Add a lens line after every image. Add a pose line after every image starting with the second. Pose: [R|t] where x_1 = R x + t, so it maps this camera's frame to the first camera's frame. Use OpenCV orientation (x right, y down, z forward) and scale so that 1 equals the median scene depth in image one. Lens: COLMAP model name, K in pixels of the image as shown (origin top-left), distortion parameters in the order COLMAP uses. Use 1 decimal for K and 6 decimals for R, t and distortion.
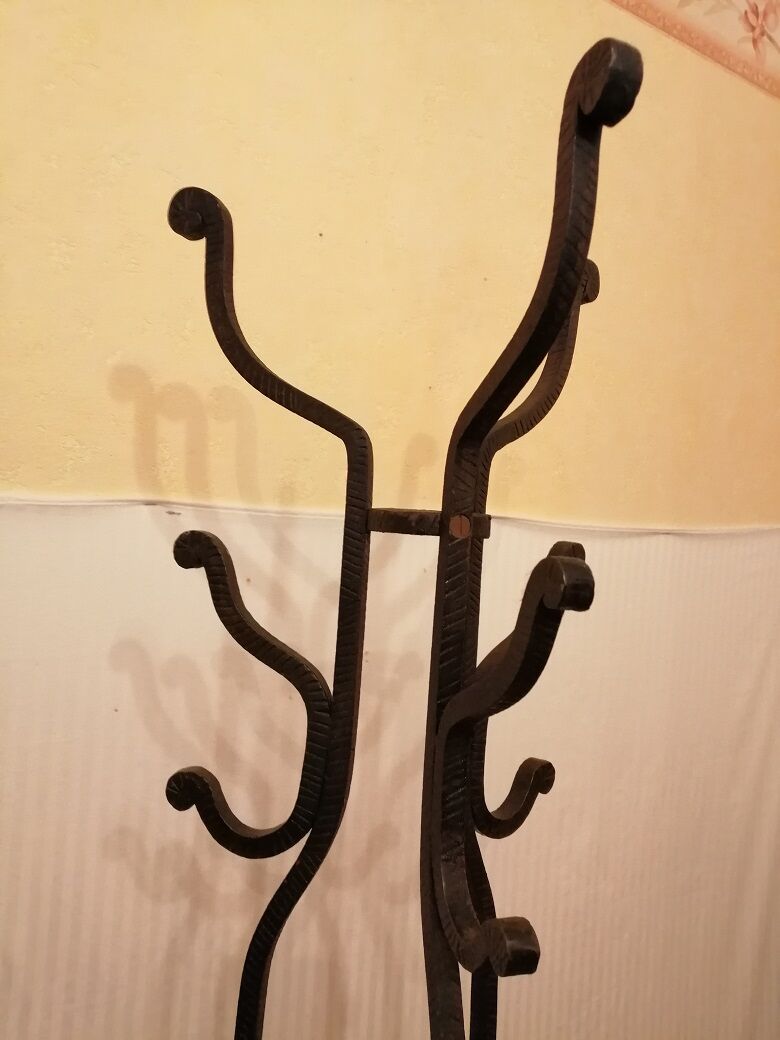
lens RADIAL K [[841.7, 0, 390.0], [0, 841.7, 520.0], [0, 0, 1]] dist [0.064091, -0.113812]
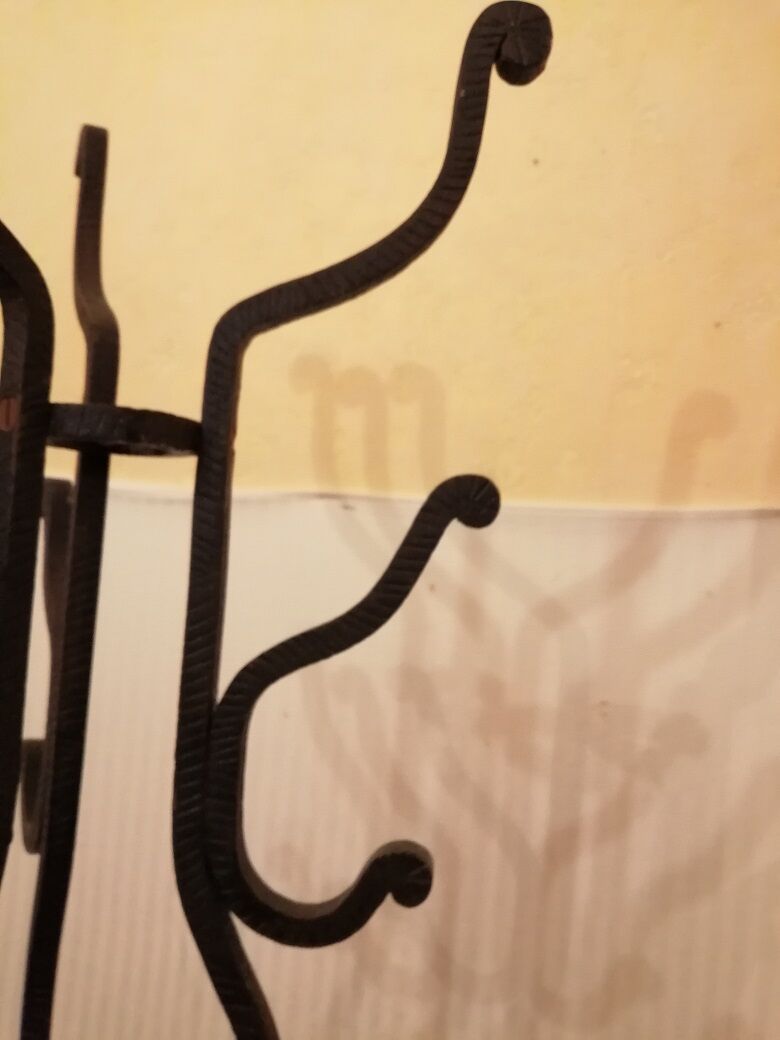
lens RADIAL K [[841.7, 0, 390.0], [0, 841.7, 520.0], [0, 0, 1]] dist [0.064091, -0.113812]
pose [[0.662718, -0.041269, -0.747731, 0.453973], [-0.031004, 0.996112, -0.082457, 0.079333], [0.748227, 0.077829, 0.658862, 0.432097]]
